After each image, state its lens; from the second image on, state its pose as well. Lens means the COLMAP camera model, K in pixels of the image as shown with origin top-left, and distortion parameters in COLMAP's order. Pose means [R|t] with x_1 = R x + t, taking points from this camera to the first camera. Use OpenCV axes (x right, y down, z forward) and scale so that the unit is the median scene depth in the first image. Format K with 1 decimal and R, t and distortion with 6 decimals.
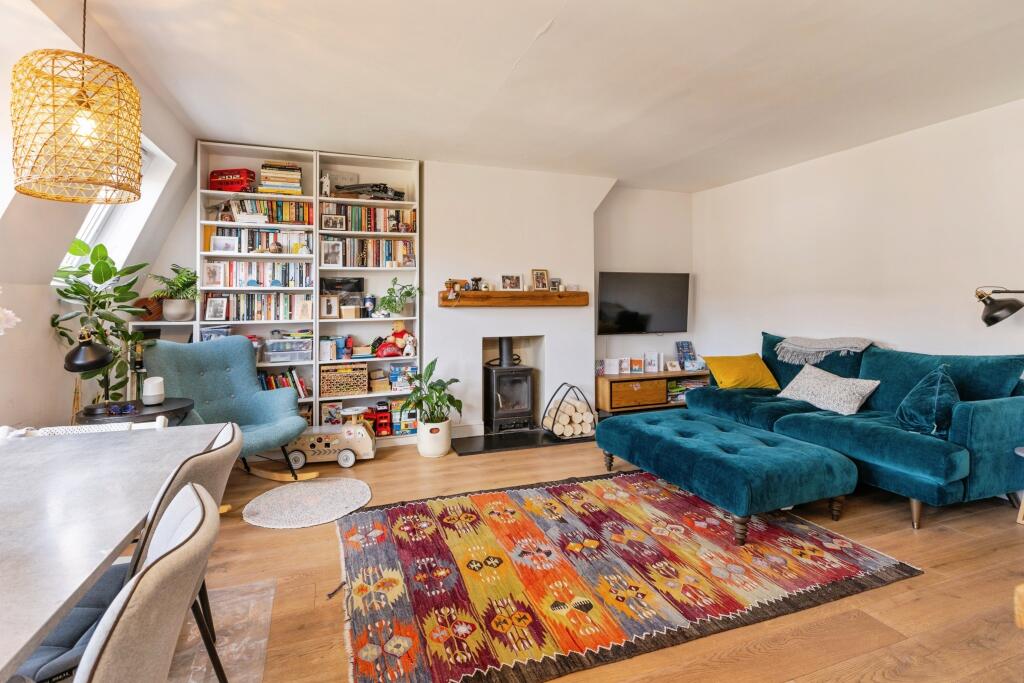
lens RADIAL K [[478.4, 0, 506.1], [0, 478.4, 302.0], [0, 0, 1]] dist [-0.000584, 0.000294]
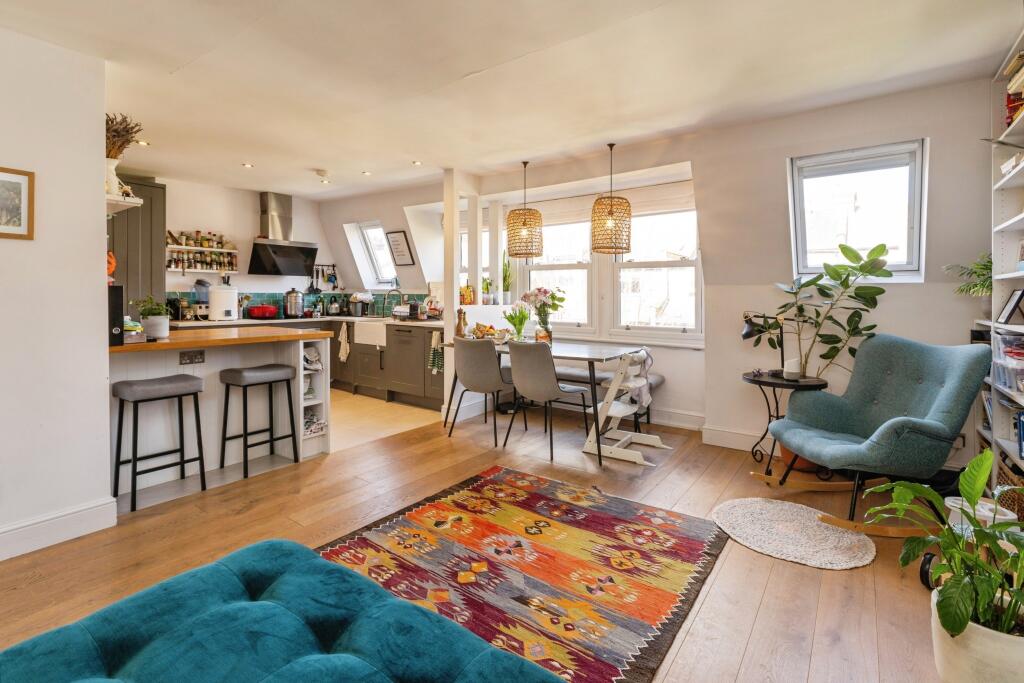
lens RADIAL K [[478.4, 0, 506.1], [0, 478.4, 302.0], [0, 0, 1]] dist [-0.000584, 0.000294]
pose [[-0.833574, 0.008436, -0.552344, 0.547161], [0.000857, 0.999902, 0.013979, -0.001433], [0.552407, 0.011179, -0.833499, 1.627858]]
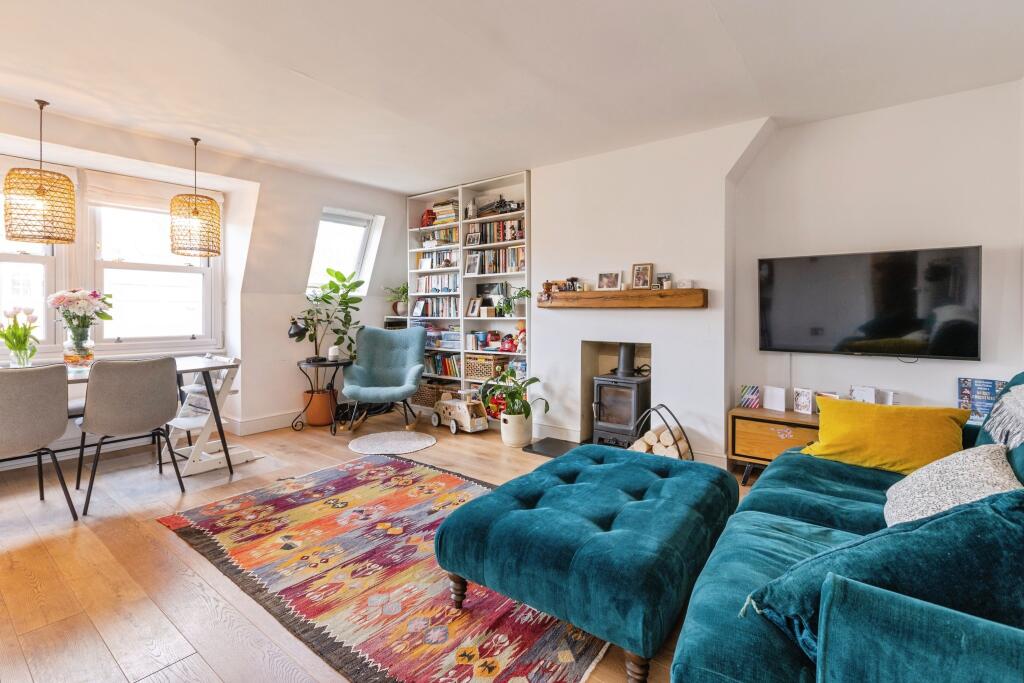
lens RADIAL K [[475.9, 0, 507.9], [0, 475.9, 324.5], [0, 0, 1]] dist [-0.000131, 0.000201]
pose [[0.537252, 0.032414, -0.842799, 1.091943], [-0.002588, 0.999320, 0.036784, 0.013154], [0.843418, -0.017581, 0.536970, 0.610002]]
